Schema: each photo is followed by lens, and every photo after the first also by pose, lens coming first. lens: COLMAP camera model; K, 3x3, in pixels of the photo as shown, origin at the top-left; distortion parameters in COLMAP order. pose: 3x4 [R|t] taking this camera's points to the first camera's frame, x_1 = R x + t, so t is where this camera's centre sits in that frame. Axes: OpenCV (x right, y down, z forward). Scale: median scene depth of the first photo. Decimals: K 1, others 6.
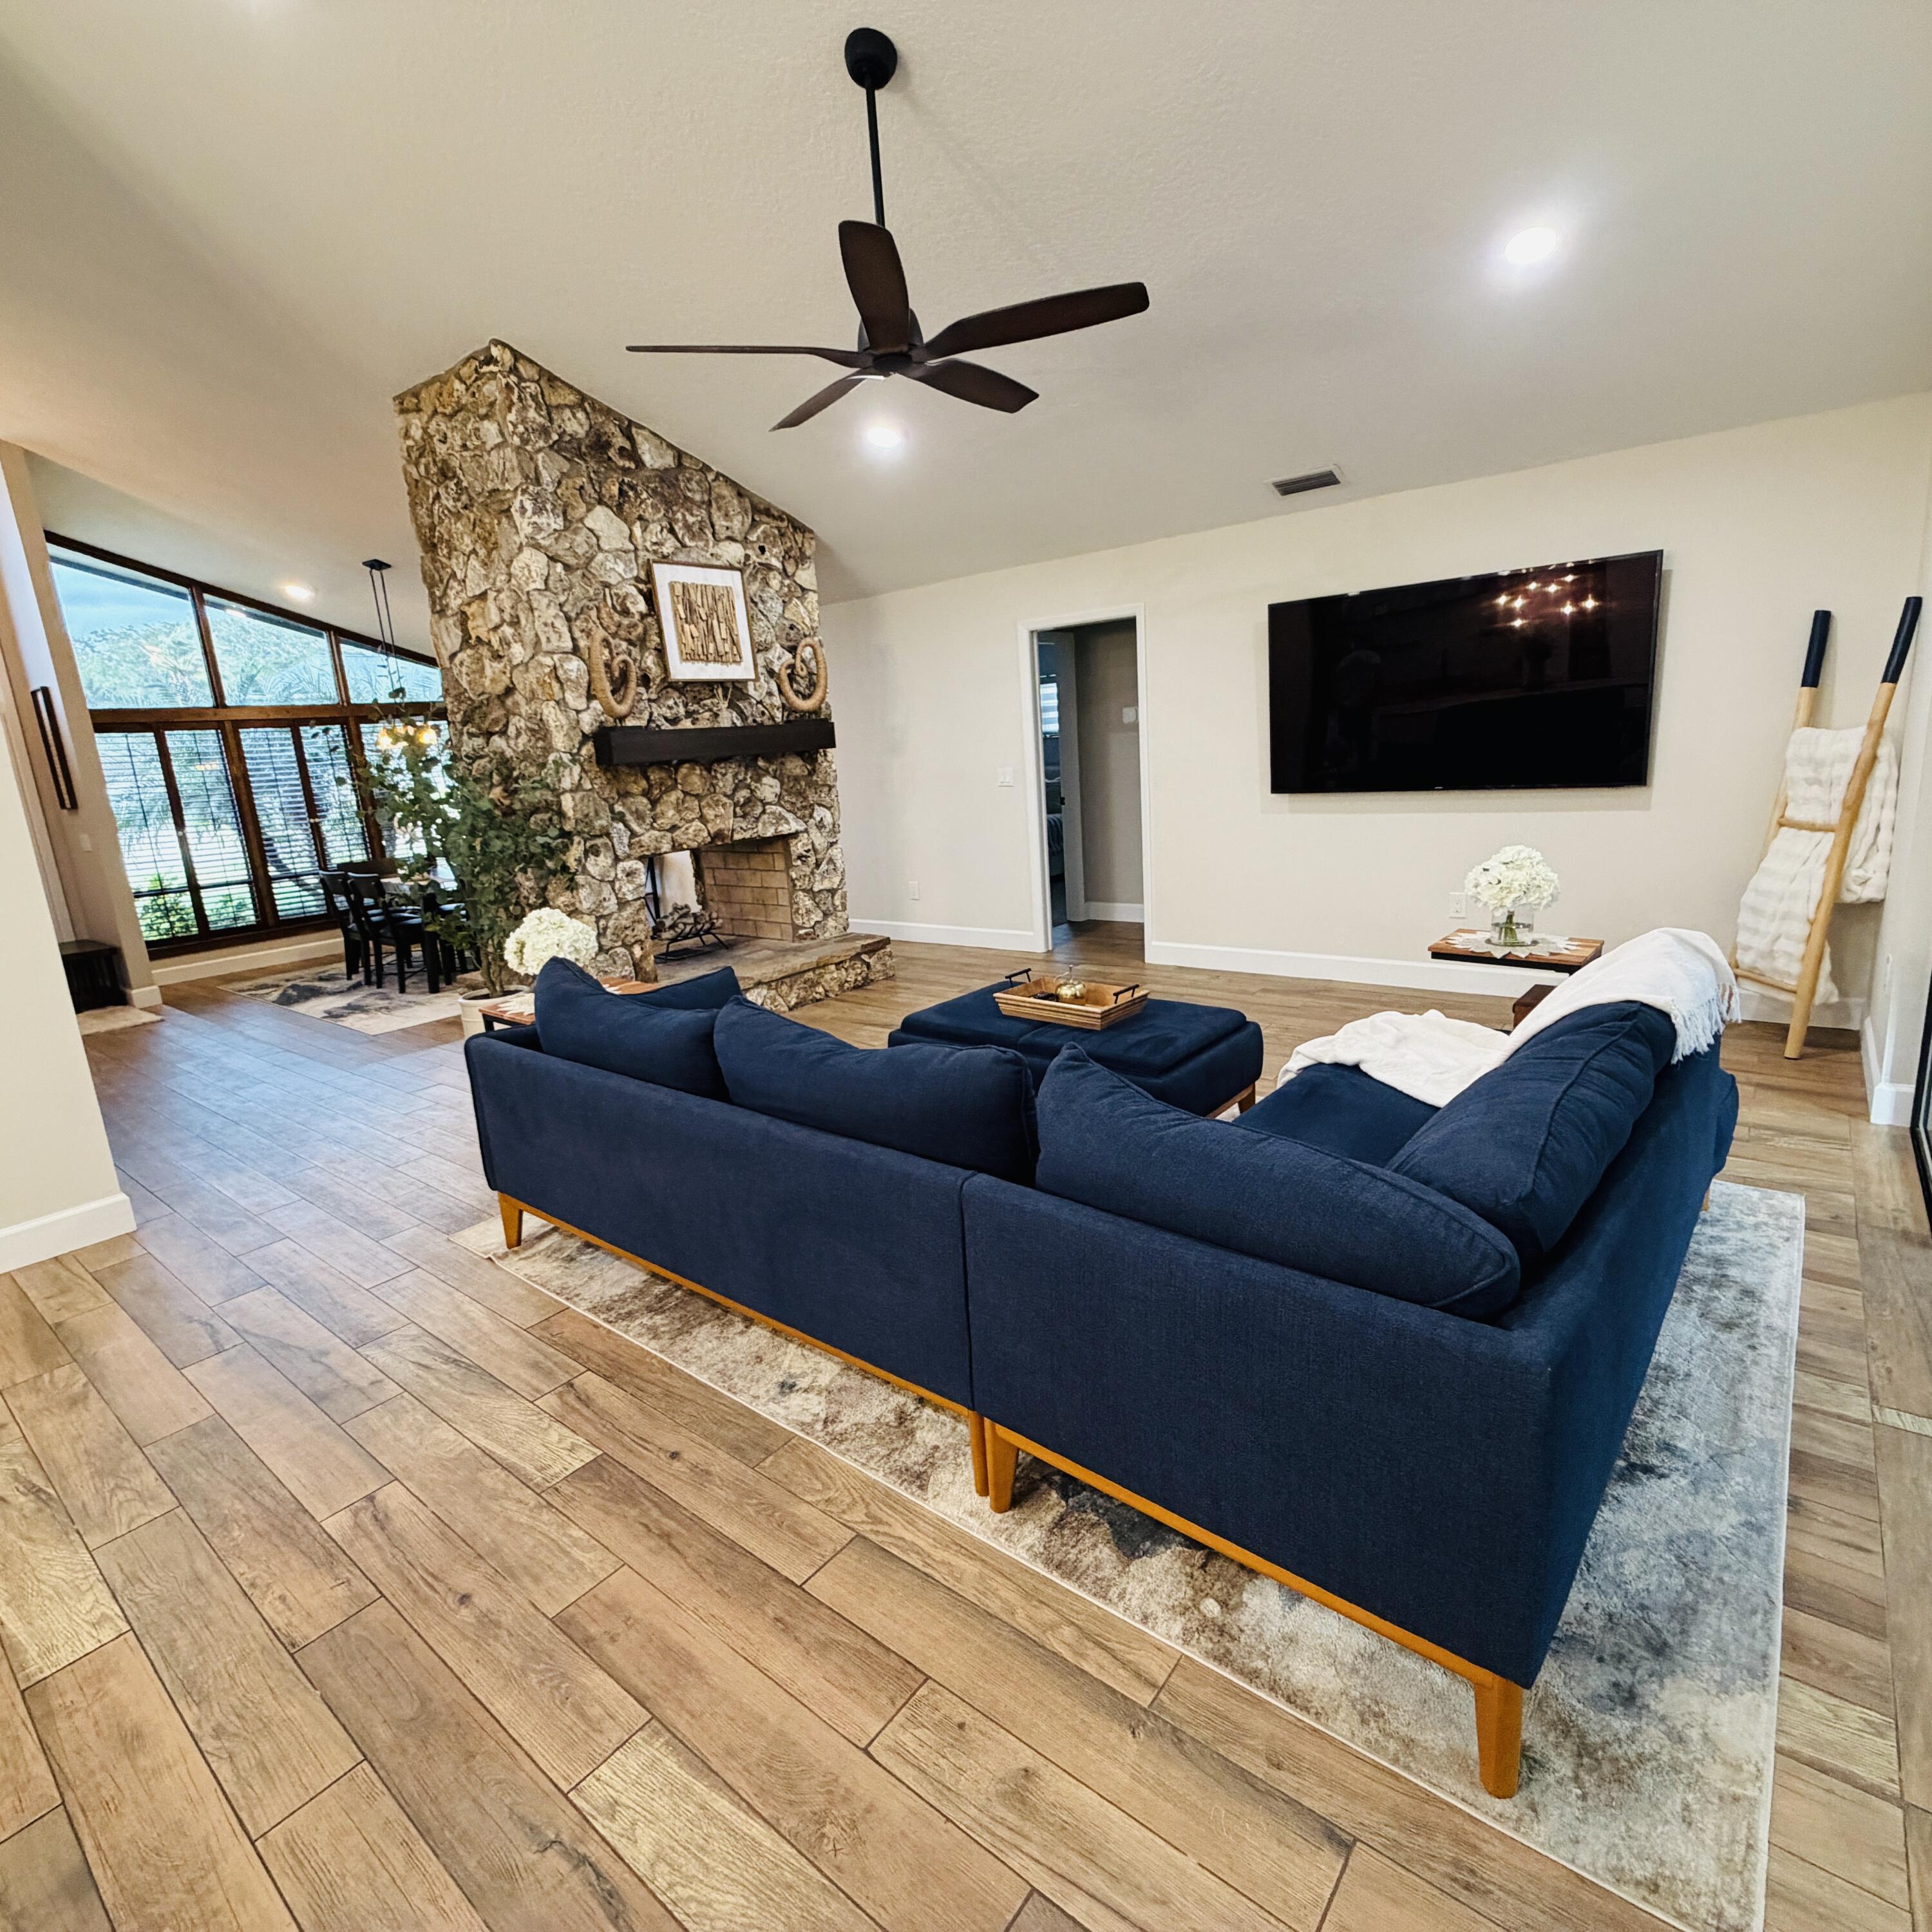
lens RADIAL K [[1024.2, 0, 958.3], [0, 1024.2, 961.3], [0, 0, 1]] dist [-0.001064, 0.000279]
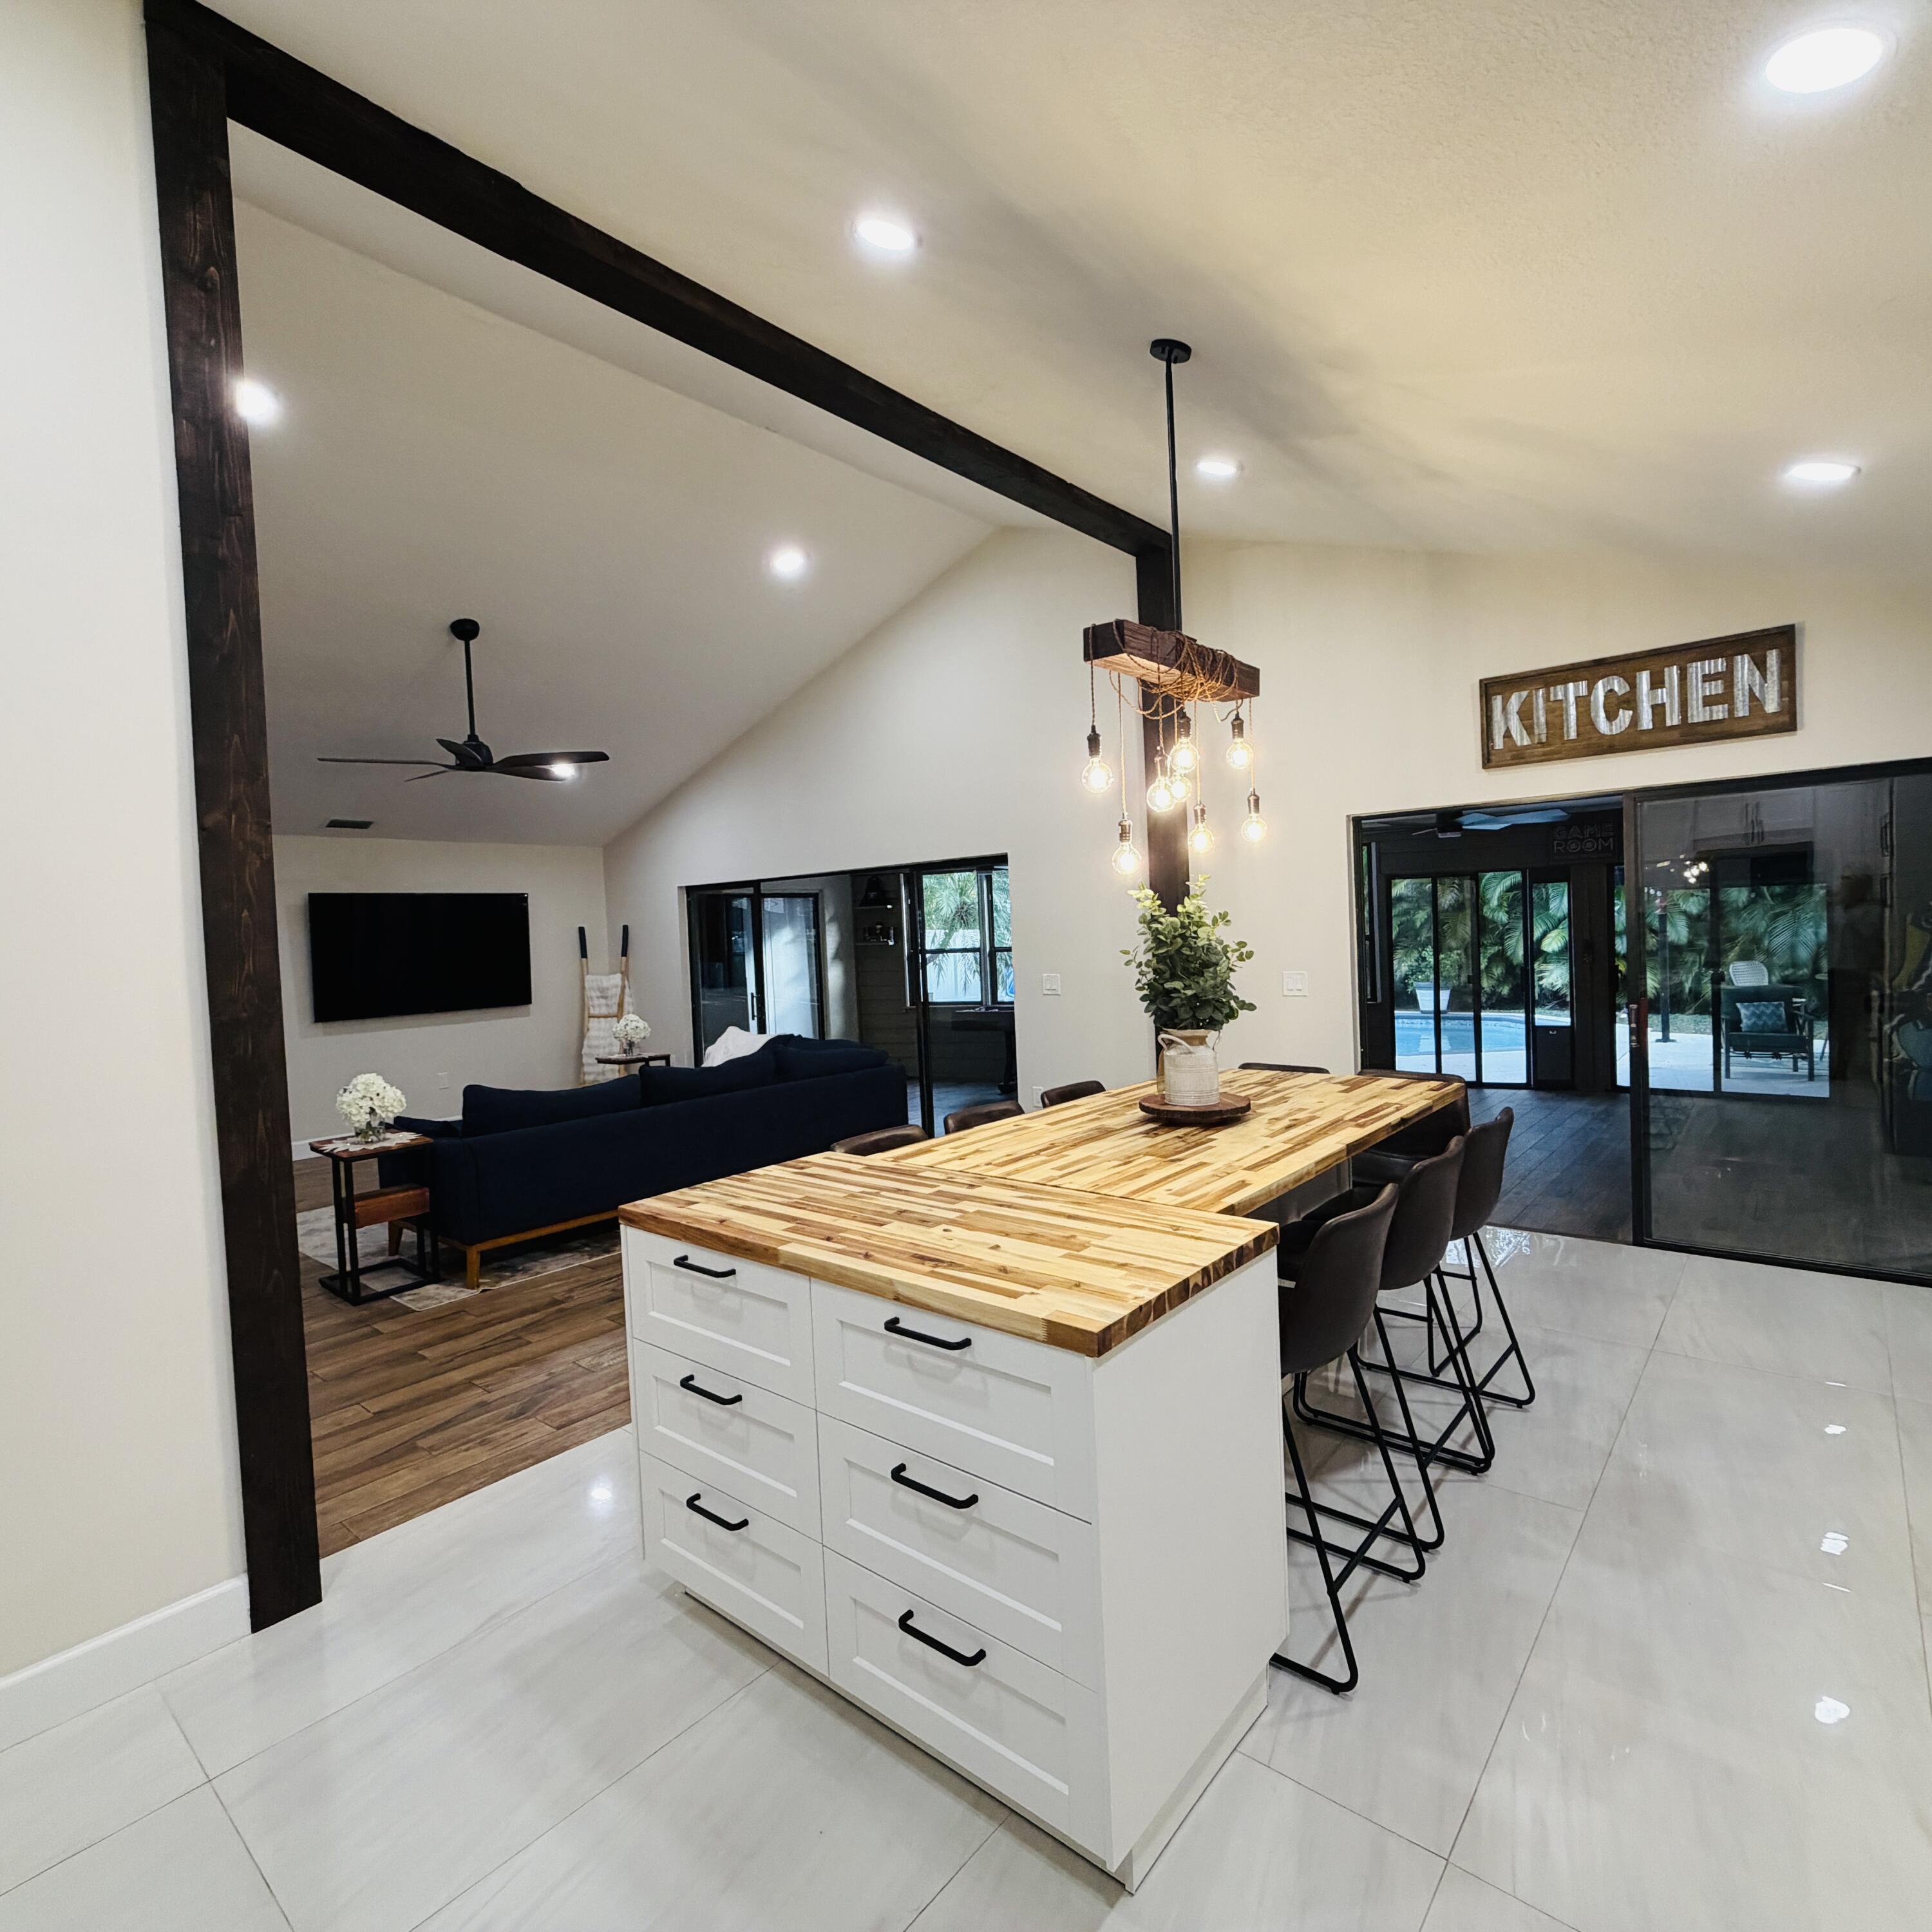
lens RADIAL K [[1024.2, 0, 958.3], [0, 1024.2, 961.3], [0, 0, 1]] dist [-0.001064, 0.000279]
pose [[0.027803, 0.036595, 0.998943, -1.169953], [0.253724, 0.966344, -0.042462, 0.041251], [-0.966877, 0.254636, 0.017582, 0.115225]]
